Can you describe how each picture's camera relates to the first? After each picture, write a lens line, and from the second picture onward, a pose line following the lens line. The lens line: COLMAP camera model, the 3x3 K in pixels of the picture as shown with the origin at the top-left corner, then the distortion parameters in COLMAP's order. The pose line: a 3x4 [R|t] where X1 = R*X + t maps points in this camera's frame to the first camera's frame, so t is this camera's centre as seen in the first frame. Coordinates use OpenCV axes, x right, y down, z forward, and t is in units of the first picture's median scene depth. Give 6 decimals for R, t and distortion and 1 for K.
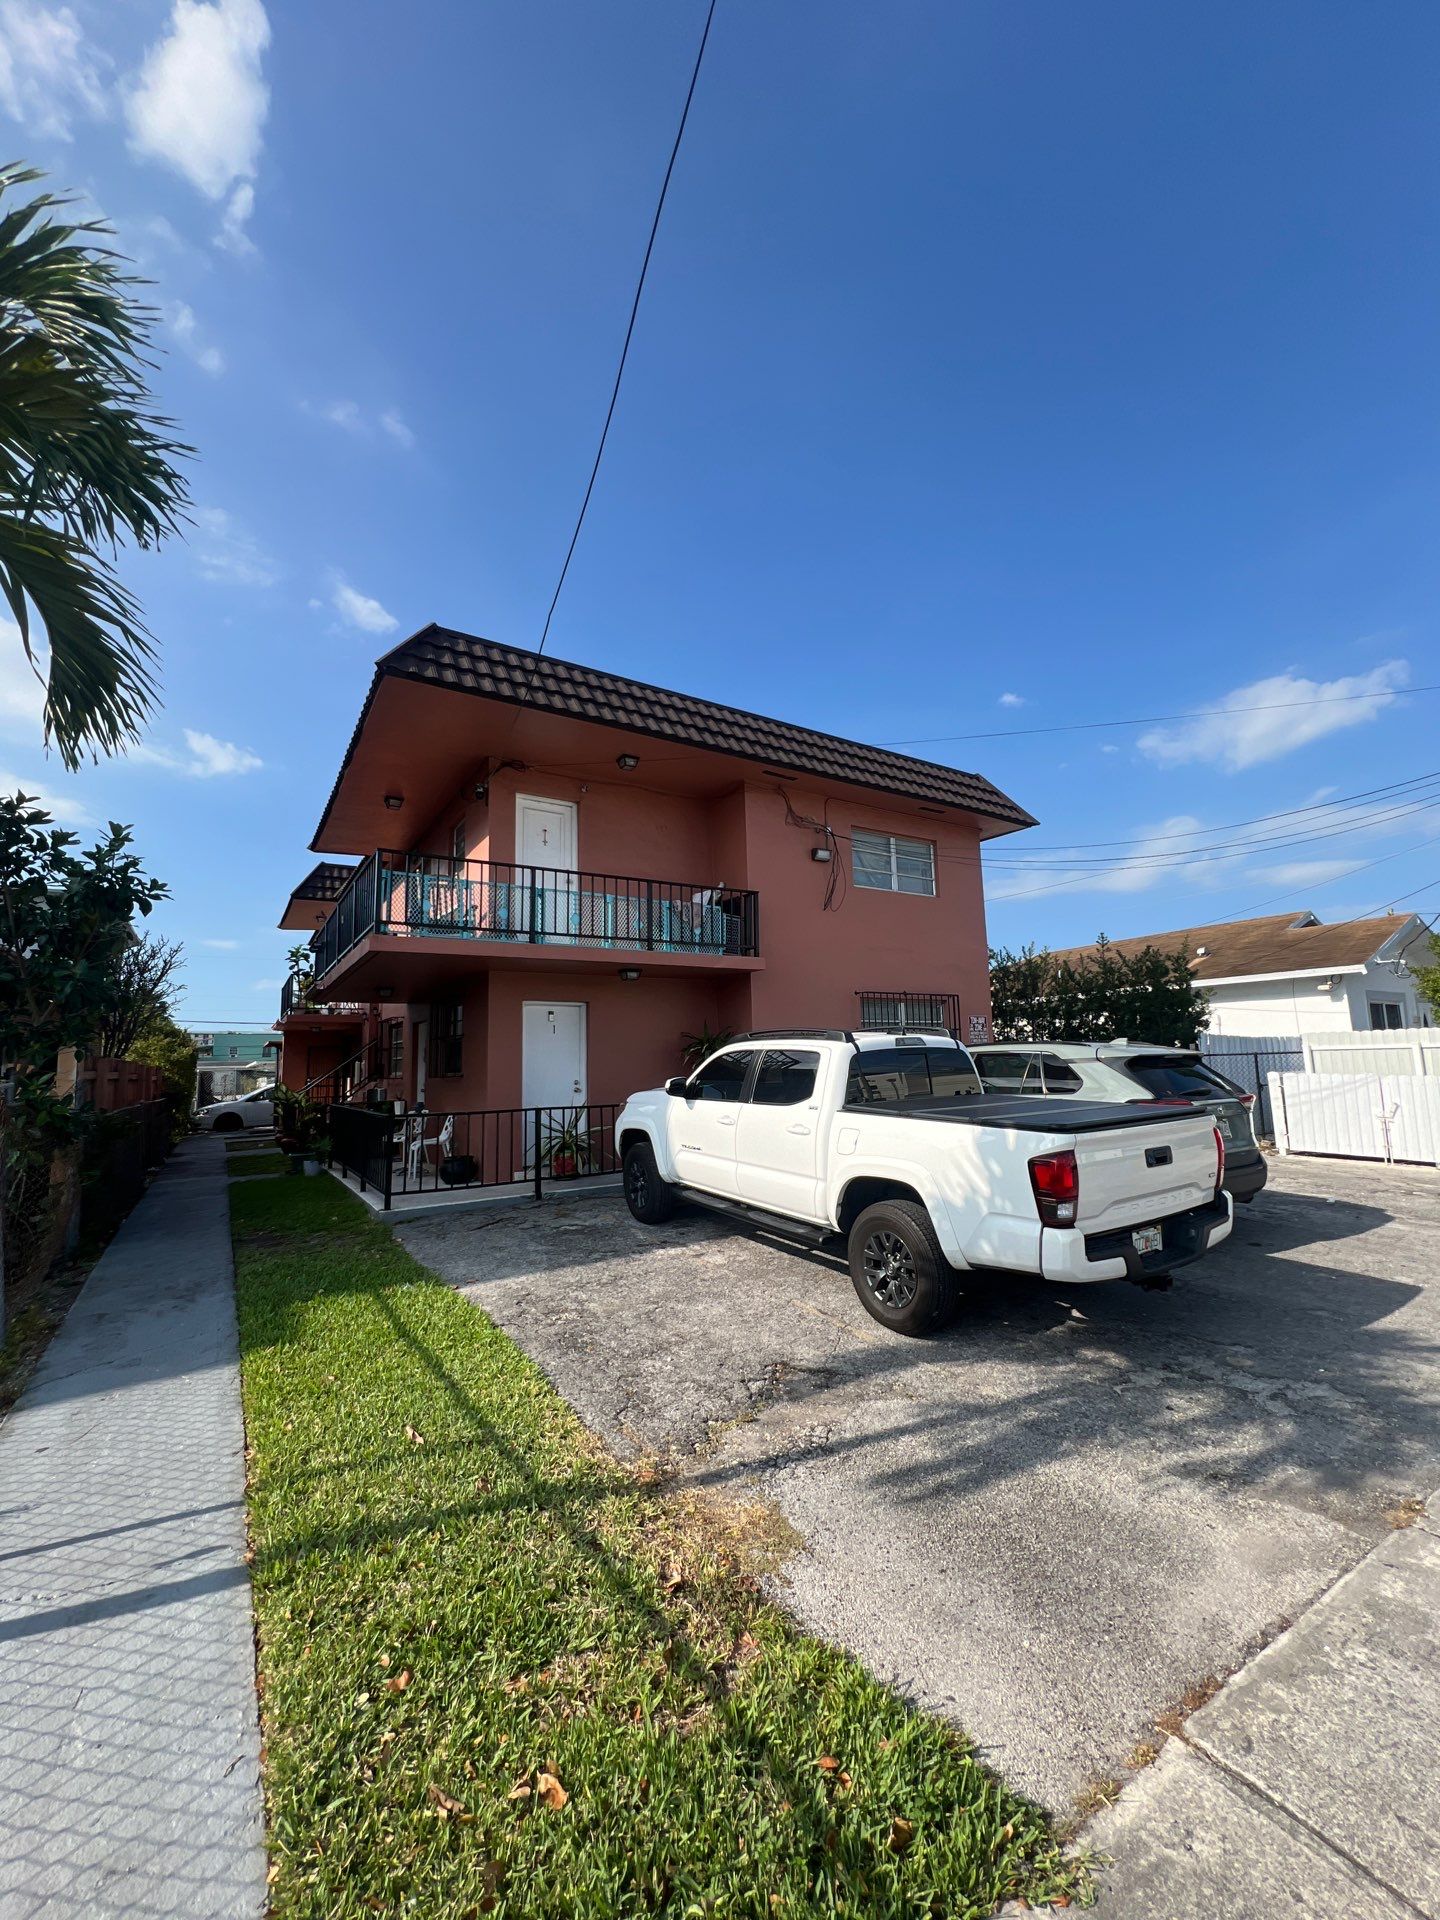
lens RADIAL K [[773.8, 0, 719.2], [0, 773.8, 963.7], [0, 0, 1]] dist [0.001957, -0.000068]
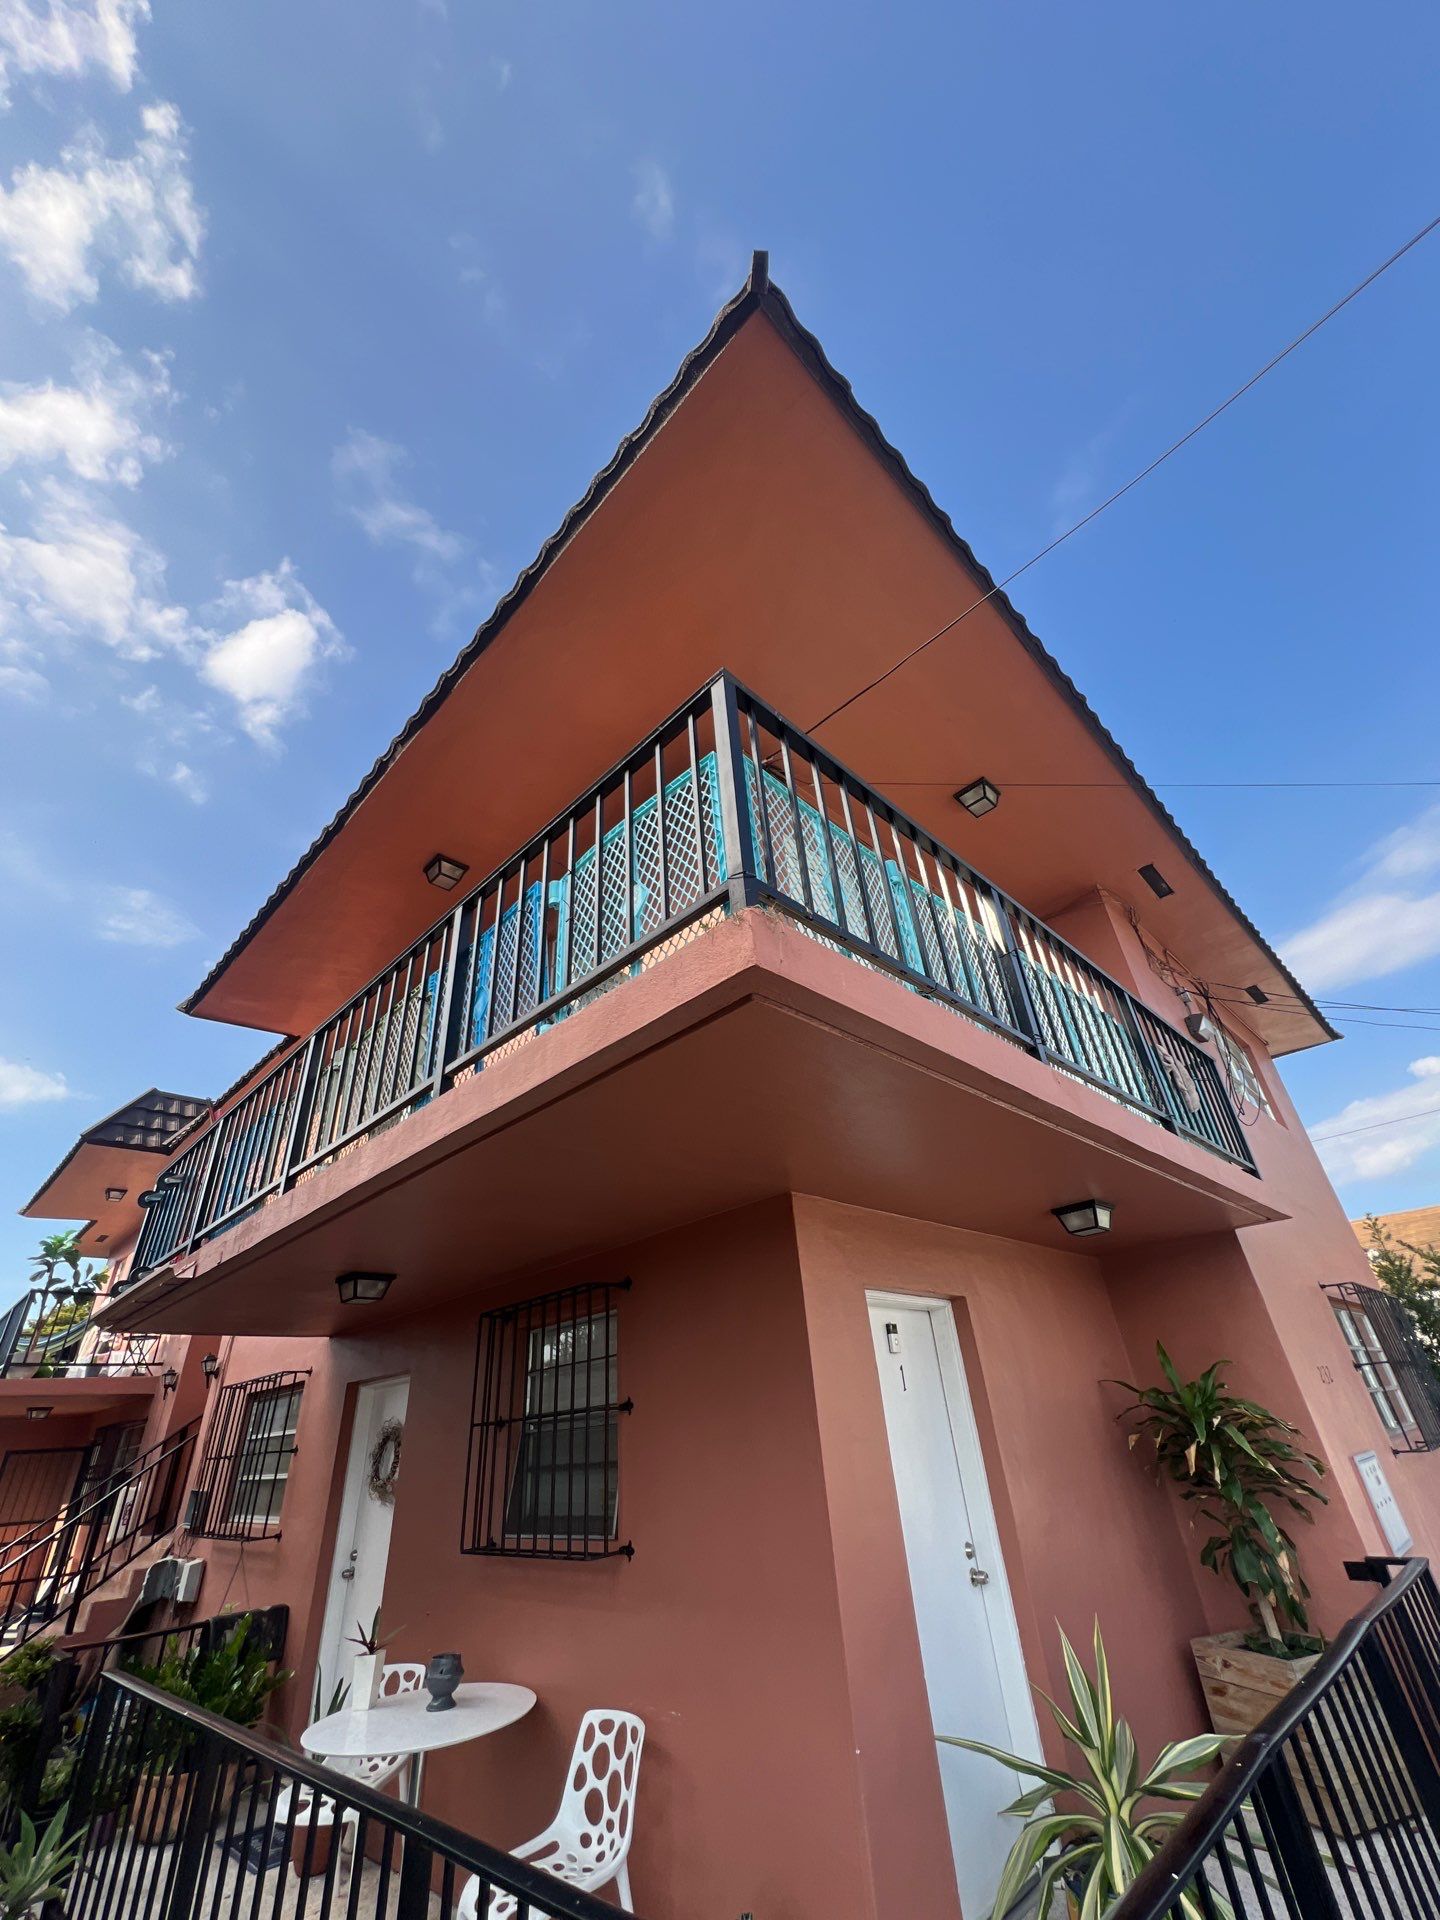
lens RADIAL K [[773.8, 0, 719.2], [0, 773.8, 963.7], [0, 0, 1]] dist [0.001957, -0.000068]
pose [[0.977437, 0.075061, 0.197440, -0.256605], [0.013535, 0.910552, -0.413173, 0.038834], [-0.210793, 0.406523, 0.888991, 0.411131]]
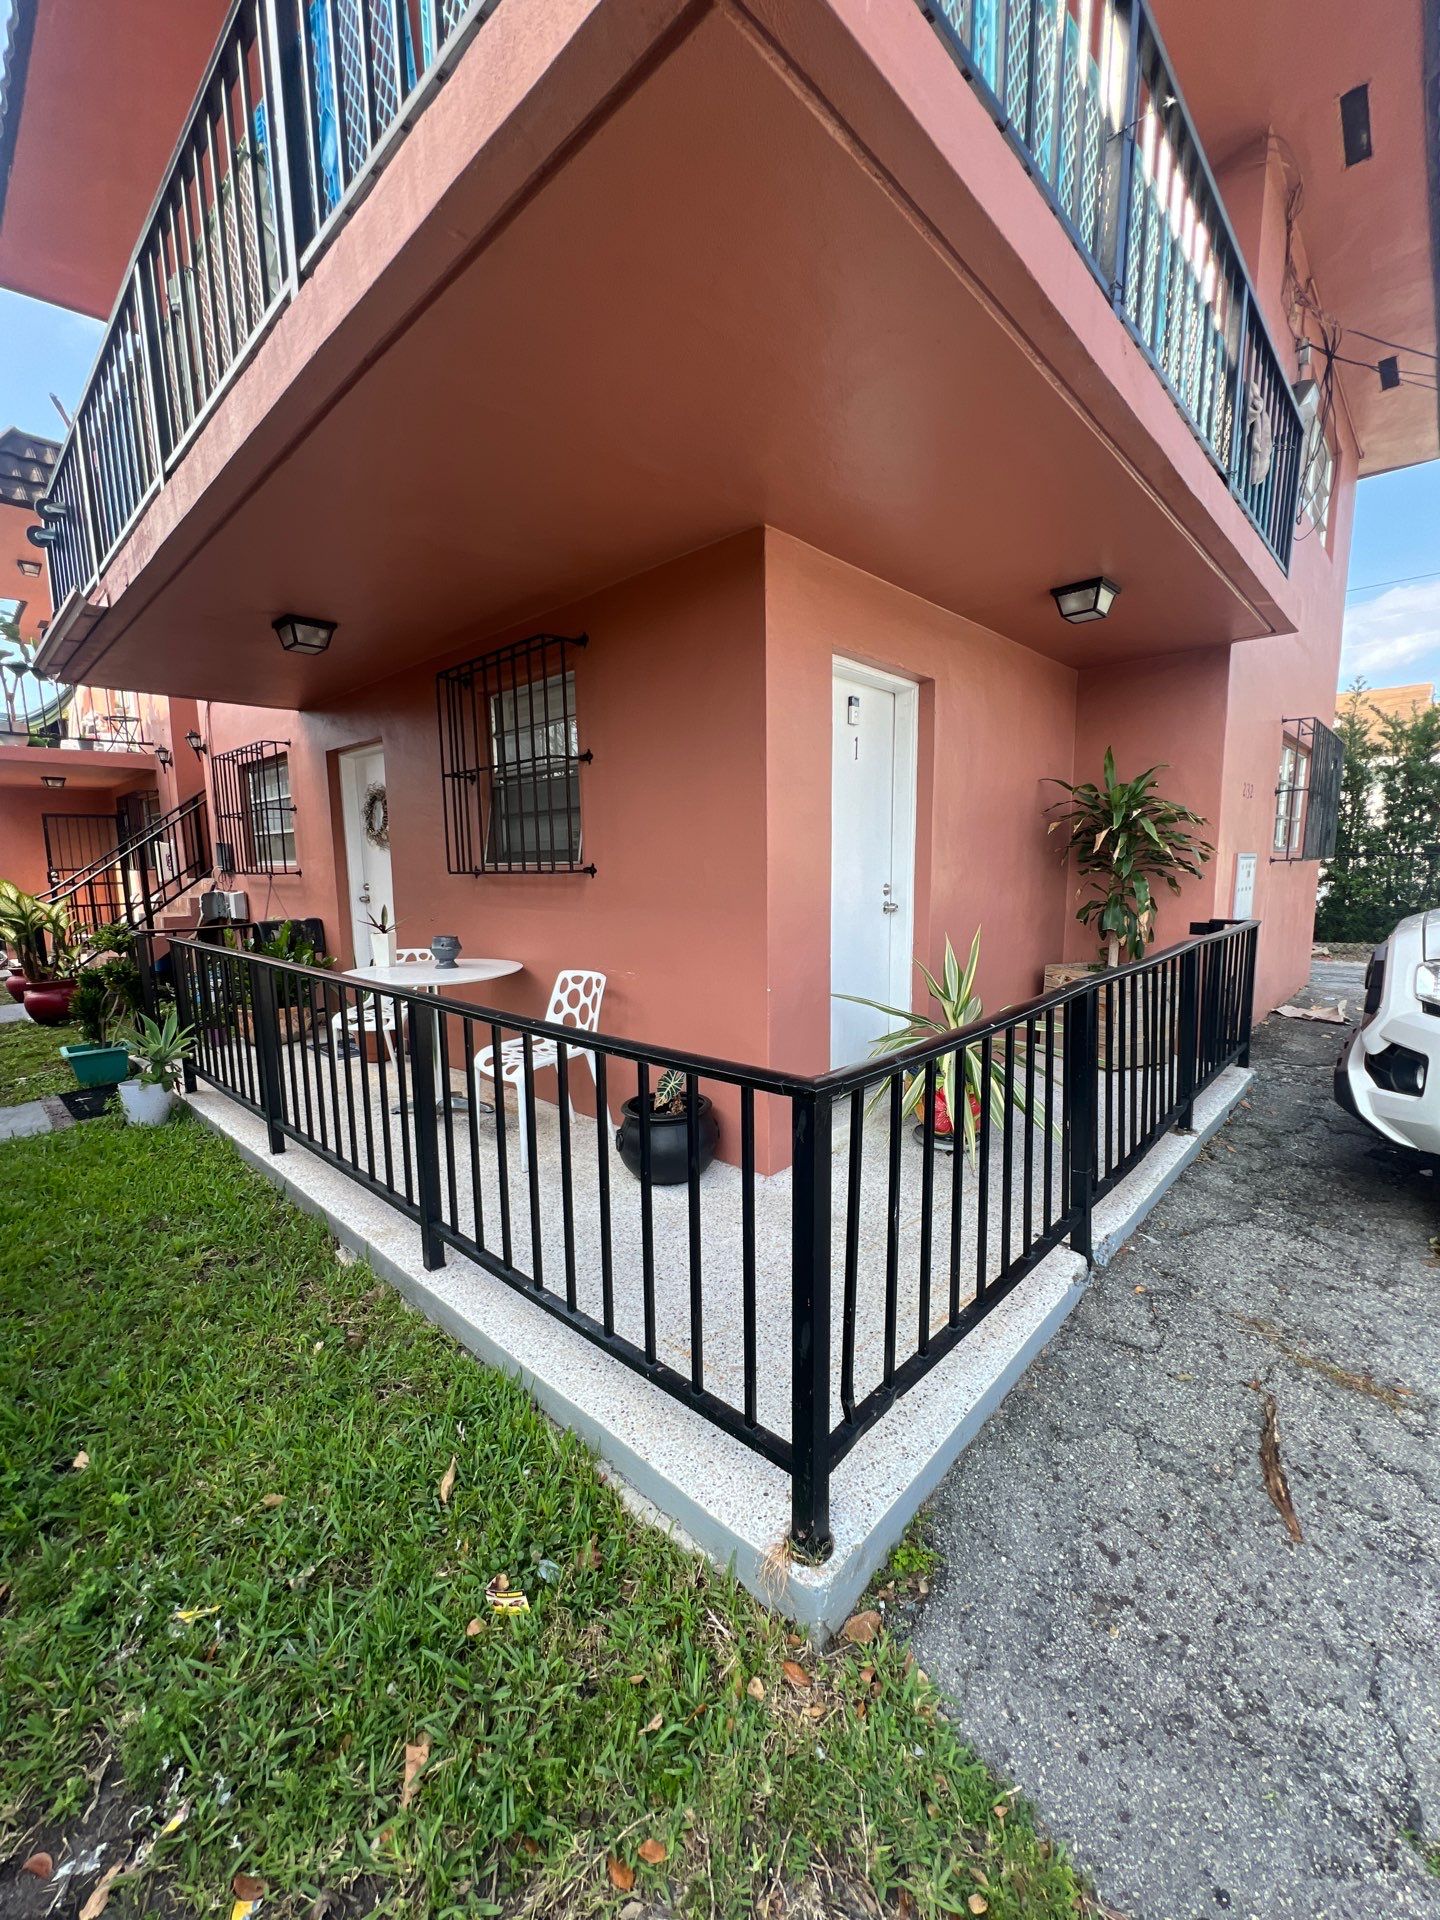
lens RADIAL K [[773.8, 0, 719.2], [0, 773.8, 963.7], [0, 0, 1]] dist [0.001957, -0.000068]
pose [[0.970710, -0.017345, 0.239627, -0.246364], [-0.044166, 0.967510, 0.248945, 0.064385], [-0.236159, -0.252236, 0.938406, 0.426657]]
